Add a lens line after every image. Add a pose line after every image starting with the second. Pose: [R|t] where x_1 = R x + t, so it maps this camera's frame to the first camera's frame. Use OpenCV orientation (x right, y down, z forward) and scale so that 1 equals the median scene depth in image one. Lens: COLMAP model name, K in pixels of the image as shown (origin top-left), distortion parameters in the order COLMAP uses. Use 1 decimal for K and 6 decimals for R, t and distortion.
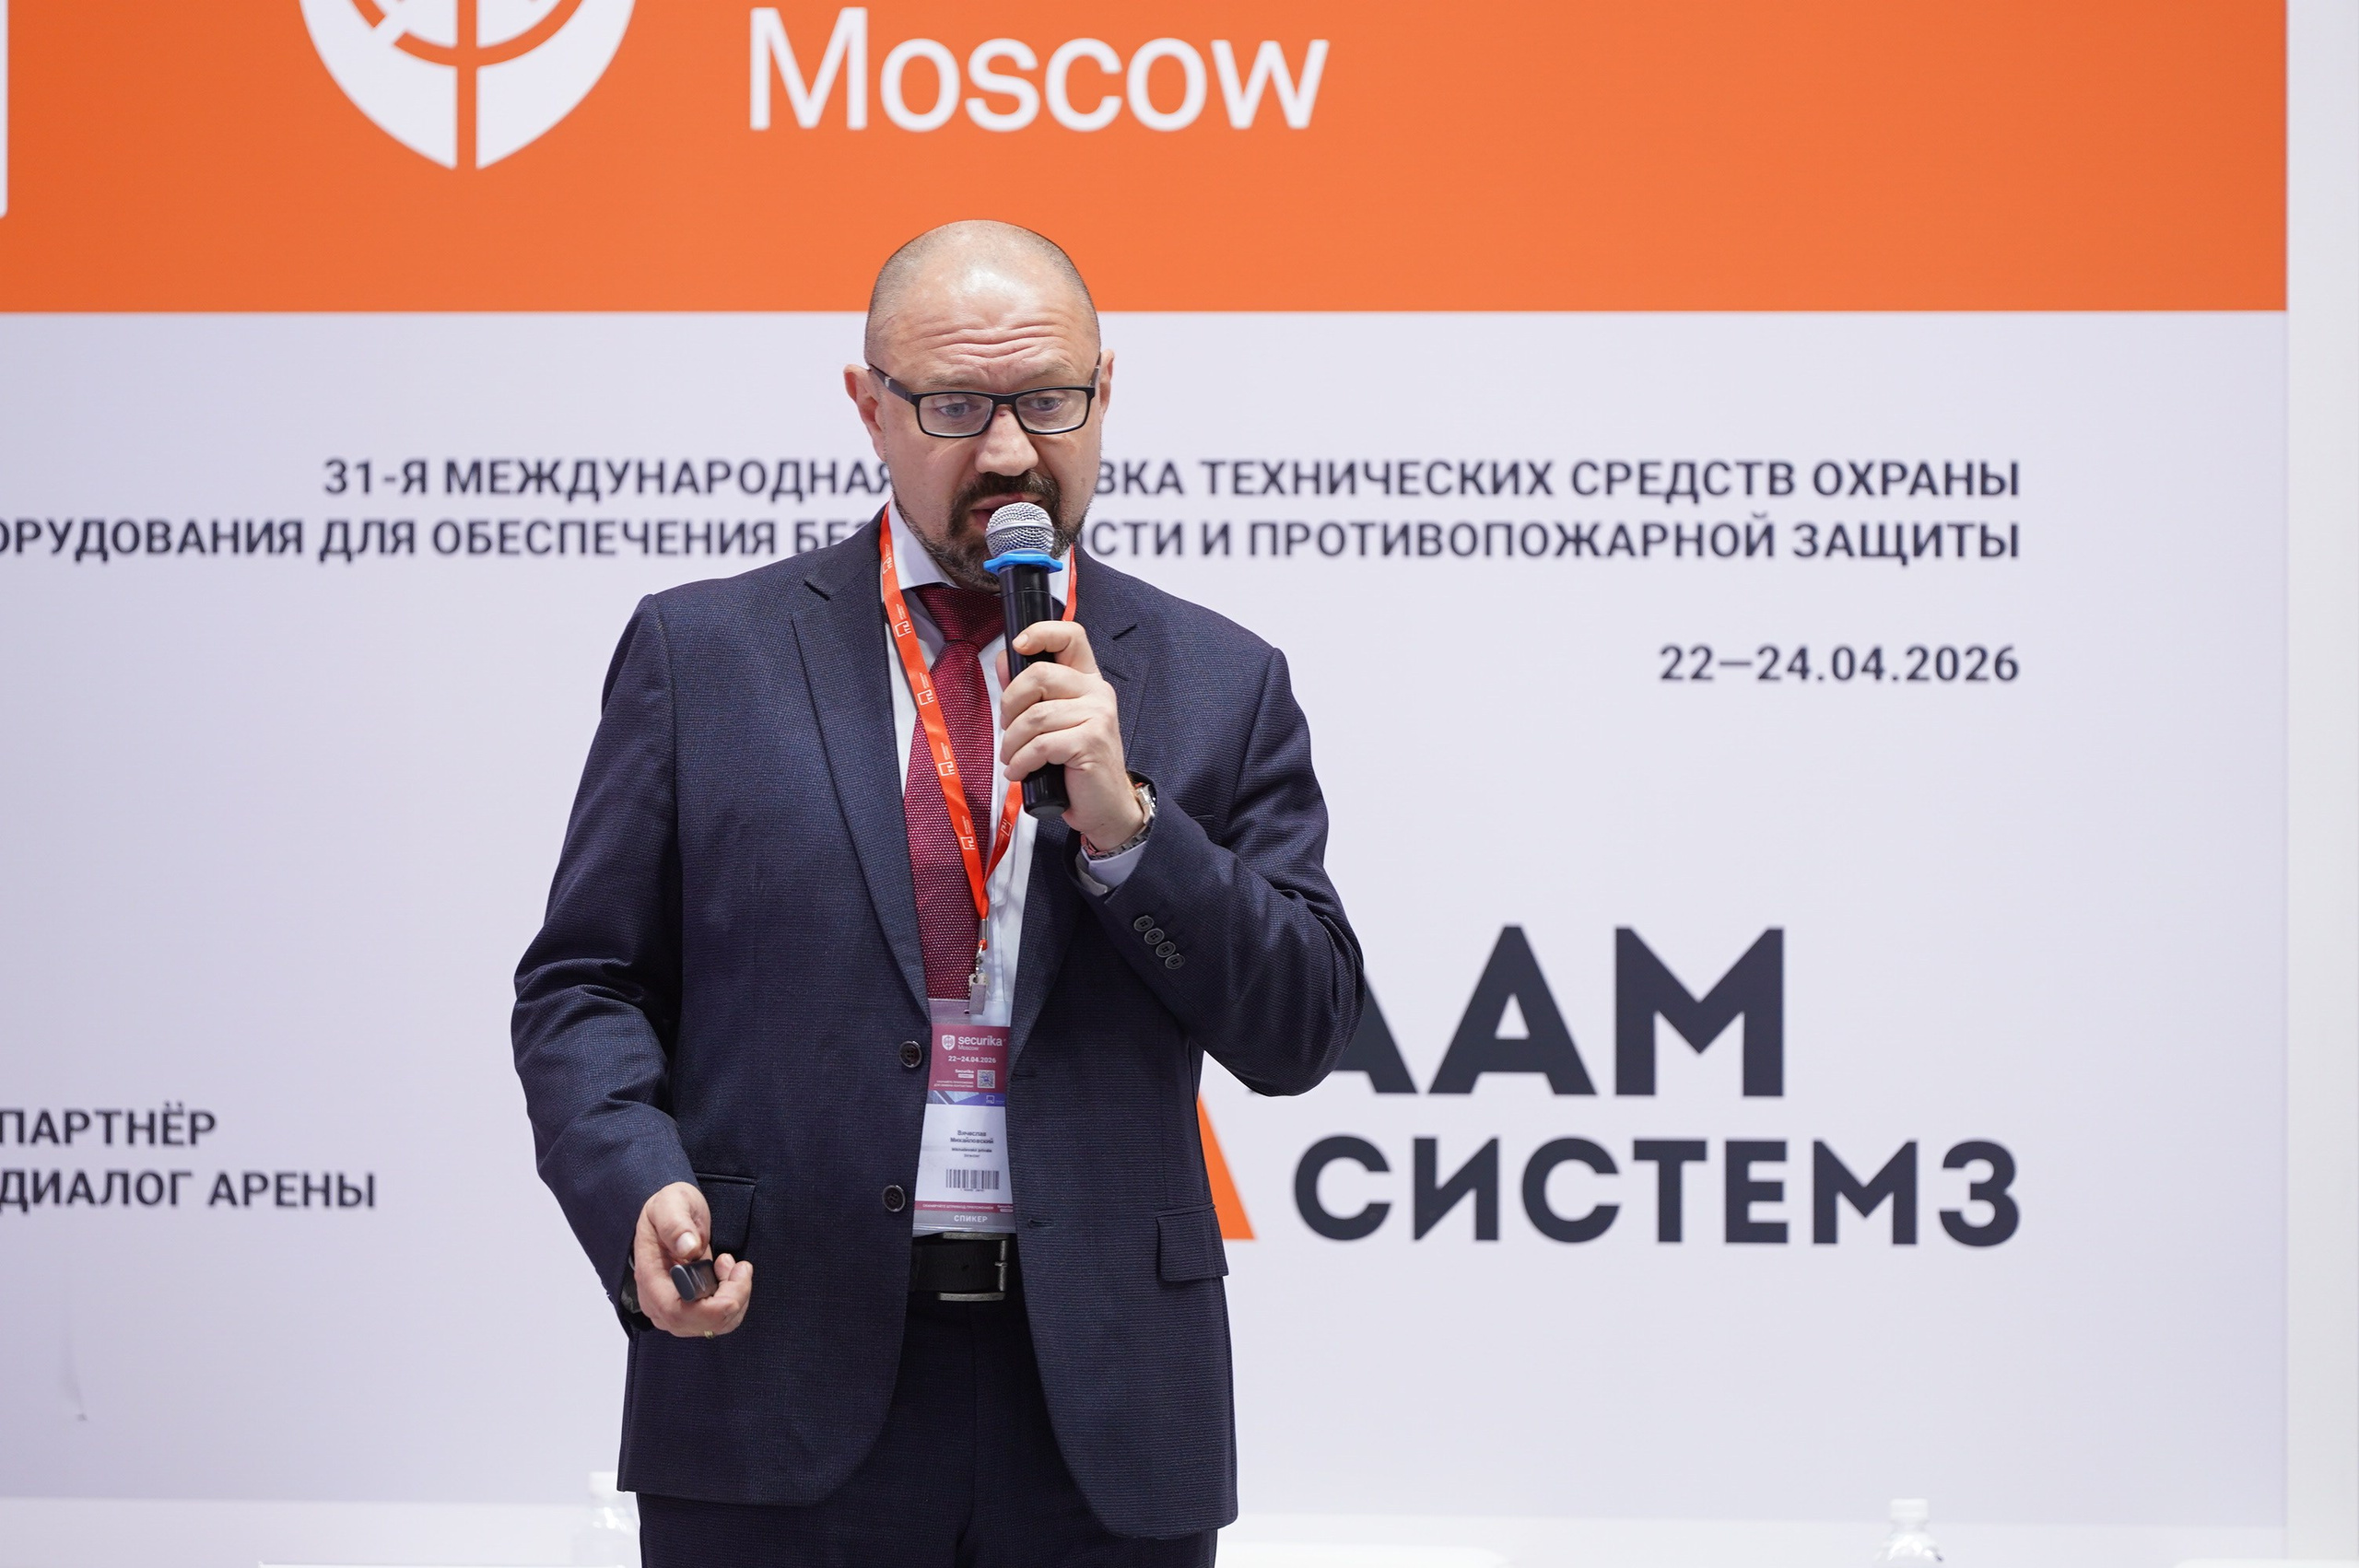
lens RADIAL K [[12881.0, 0, 1245.6], [0, 12881.0, 756.4], [0, 0, 1]] dist [-0.121091, 0.000000]
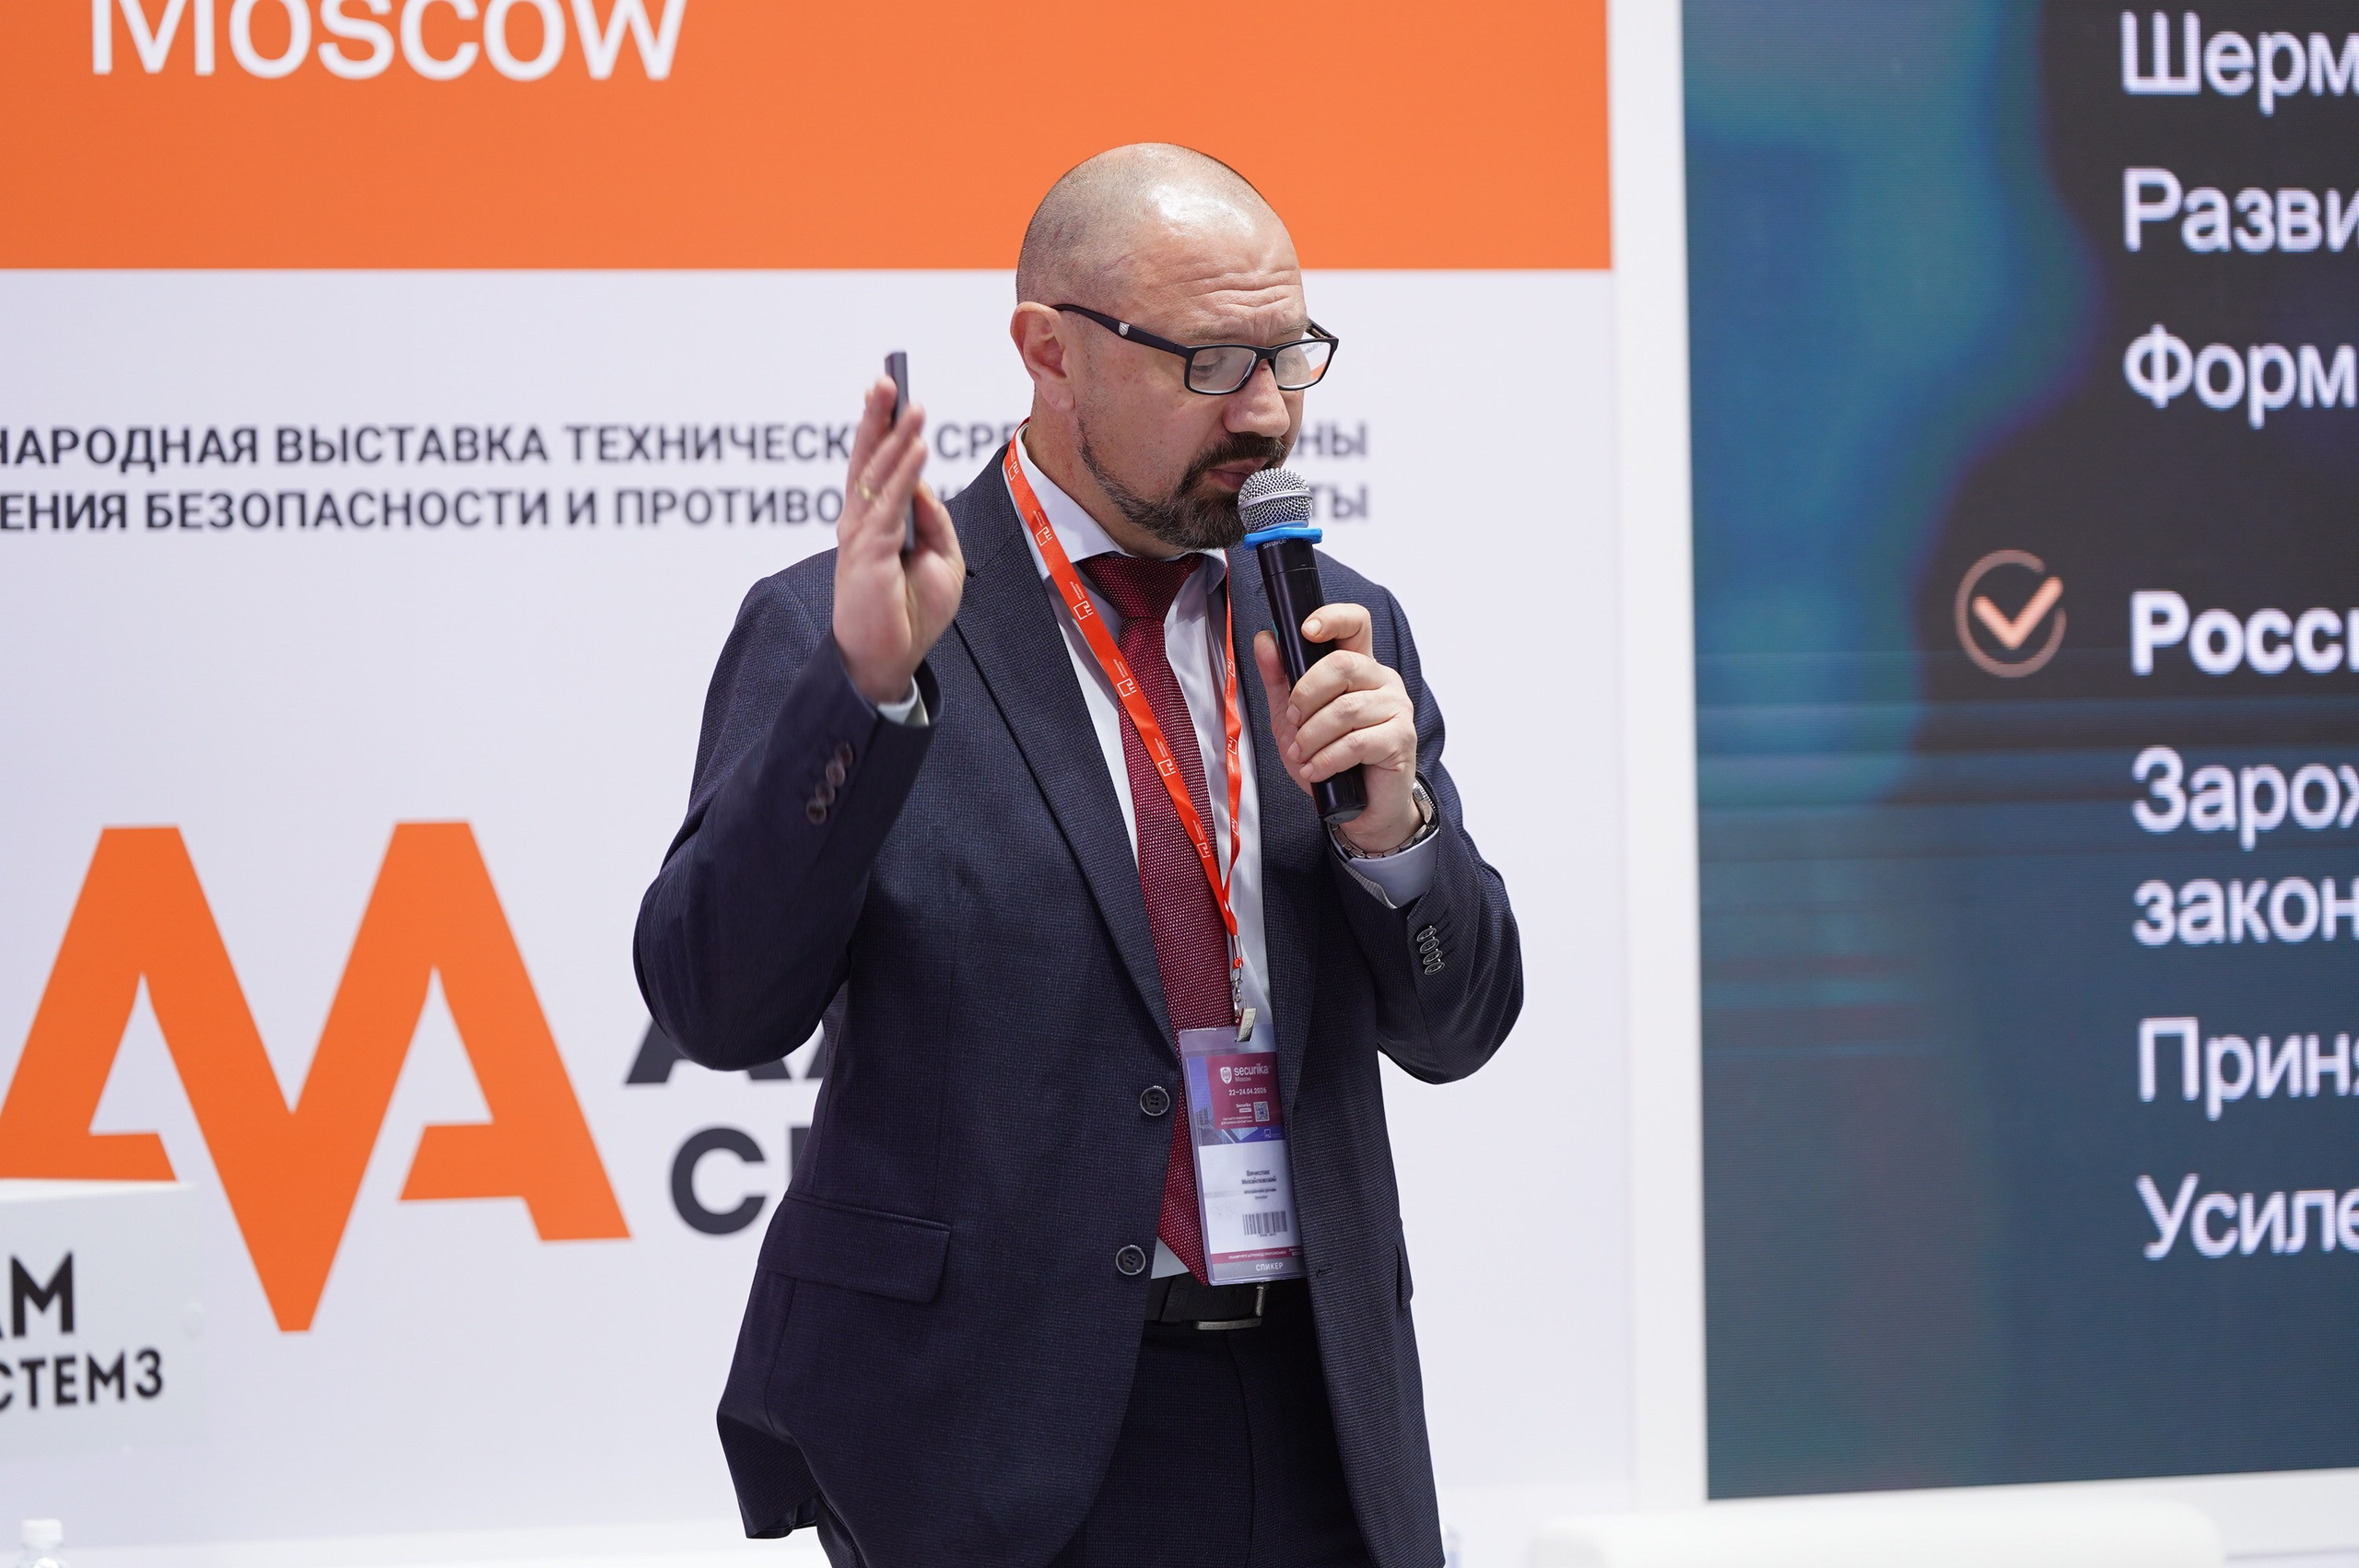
lens RADIAL K [[9670.5, 0, 1166.3], [0, 9670.5, 789.0], [0, 0, 1]] dist [-0.080940, 0.000000]
pose [[0.883001, -0.021380, 0.468884, -0.301240], [0.018361, 0.999771, 0.011009, -0.003112], [-0.469012, -0.001111, 0.883191, 0.346501]]
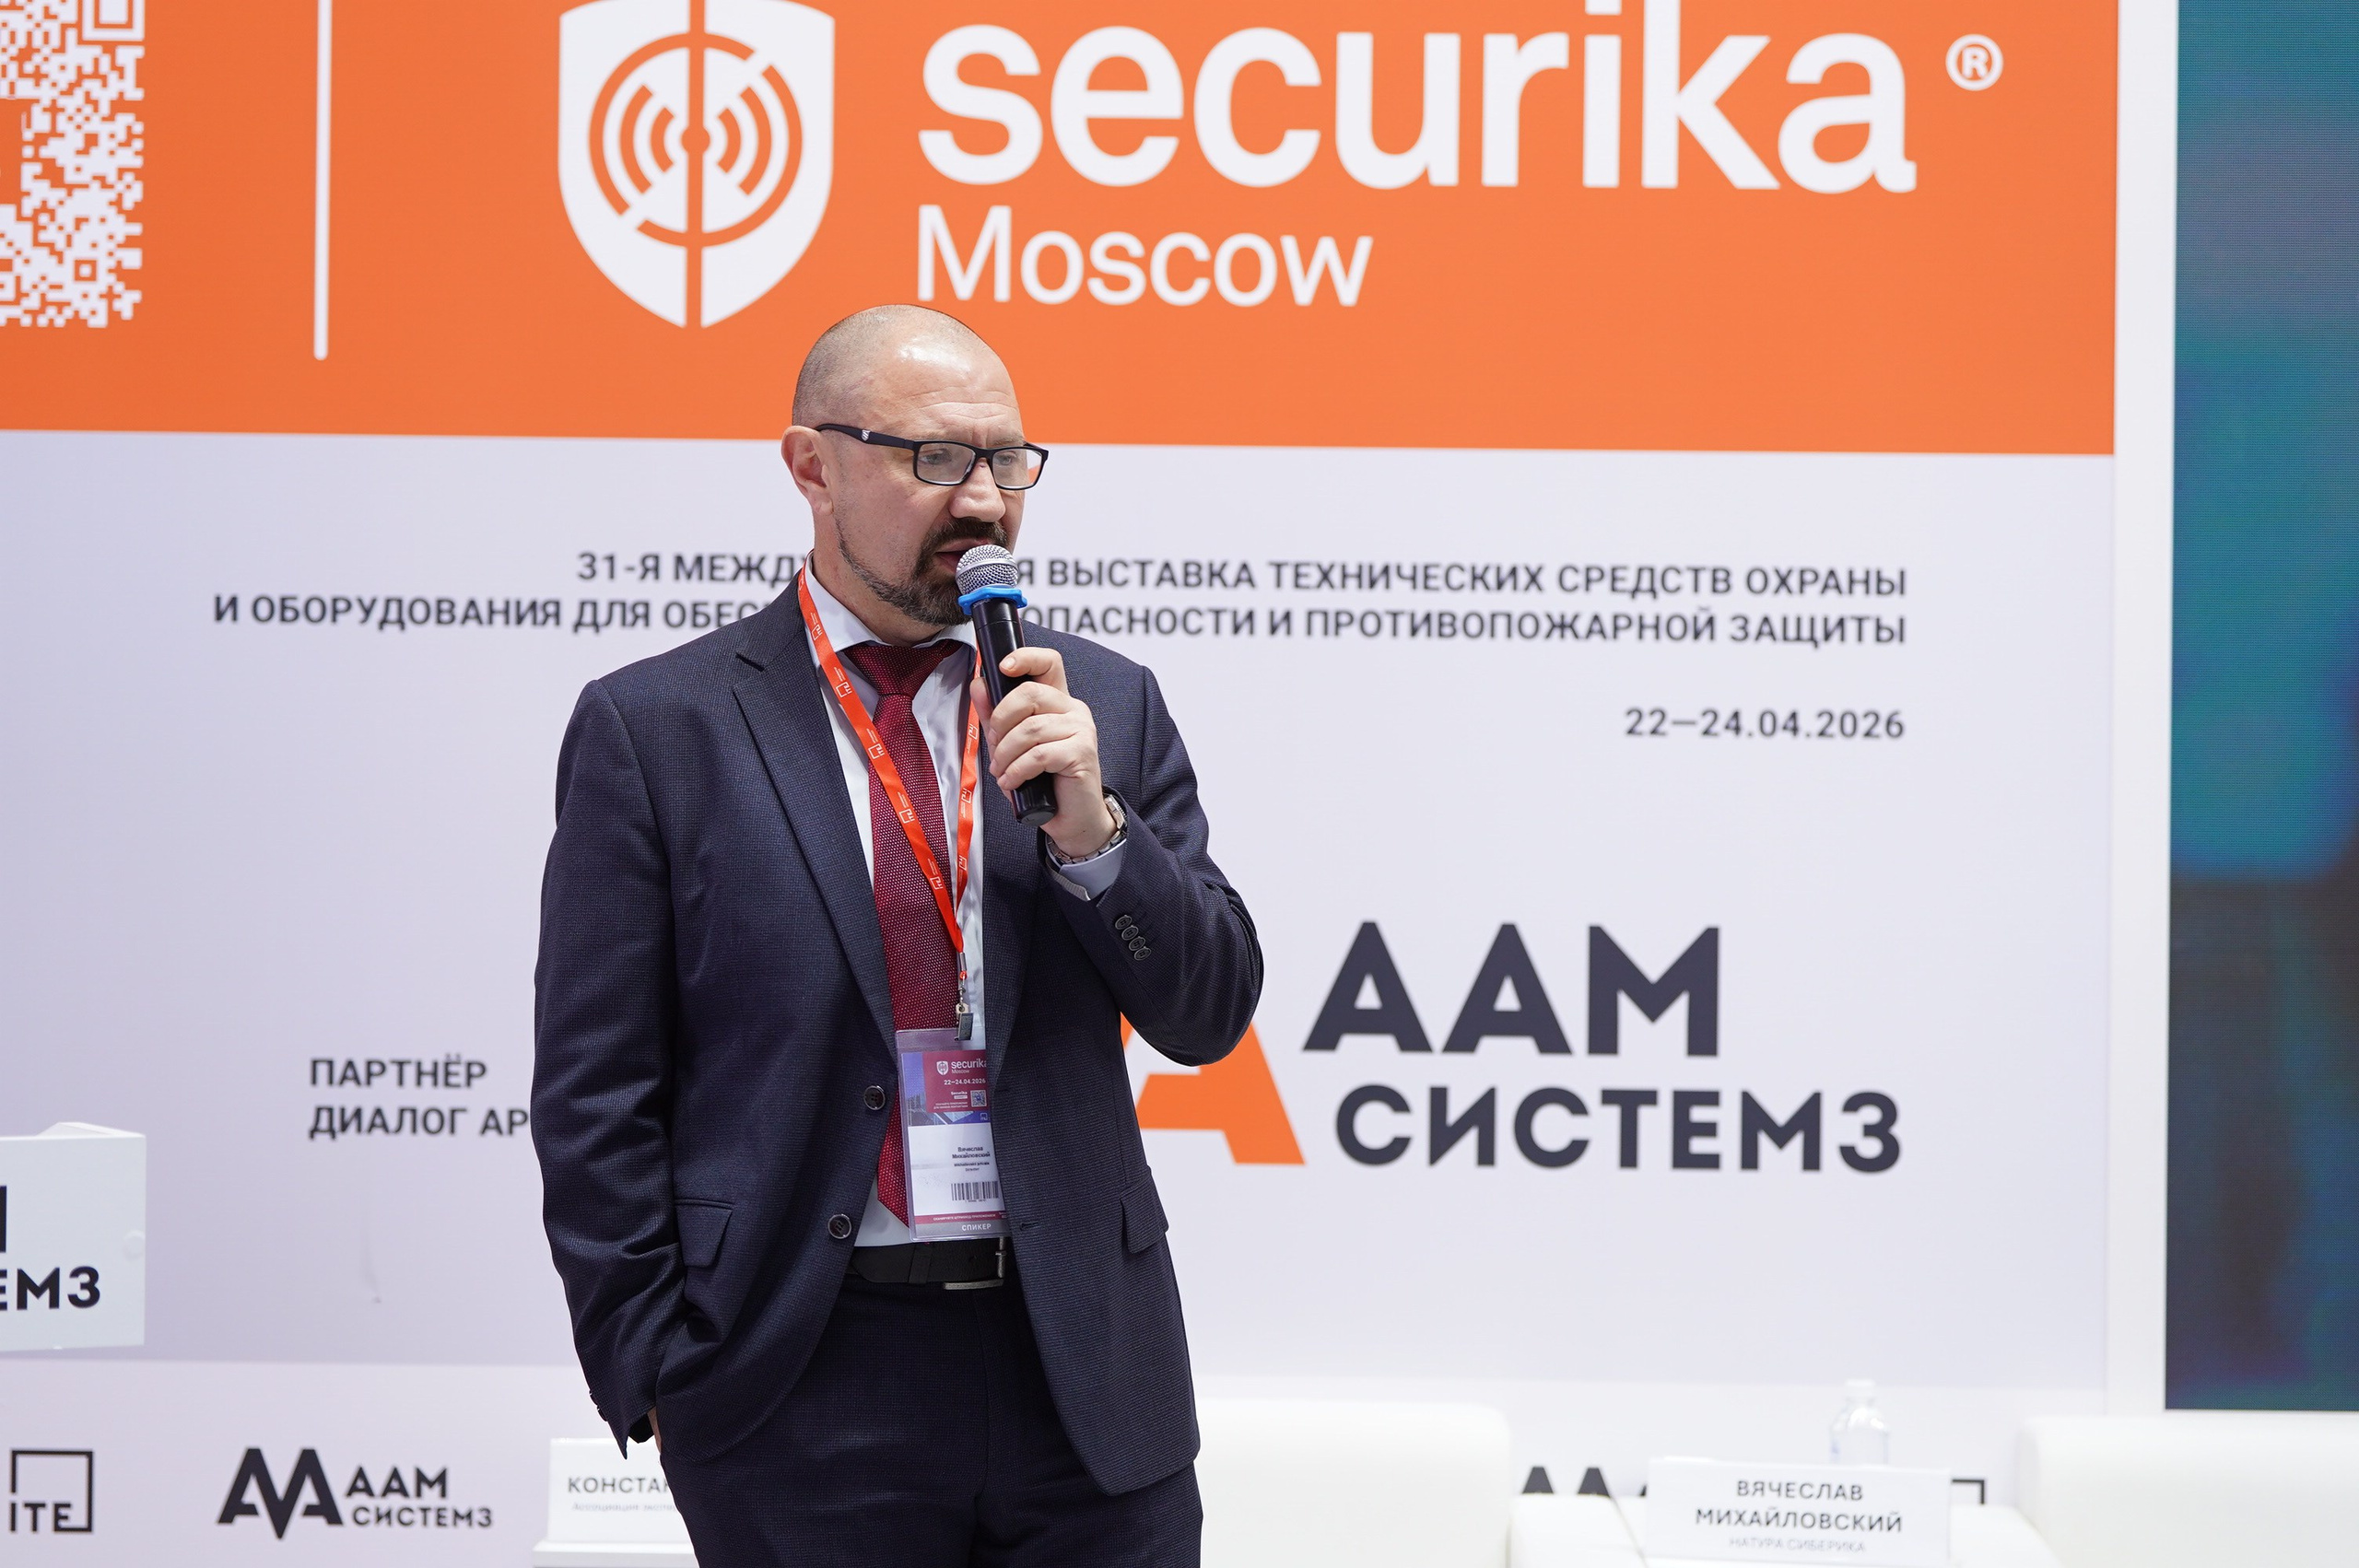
lens RADIAL K [[5317.7, 0, 1172.6], [0, 5317.7, 776.5], [0, 0, 1]] dist [0.035474, 0.000000]
pose [[0.992601, 0.009142, 0.121081, -0.077606], [-0.008934, 0.999958, -0.002264, -0.000107], [-0.121096, 0.001166, 0.992640, 0.472321]]
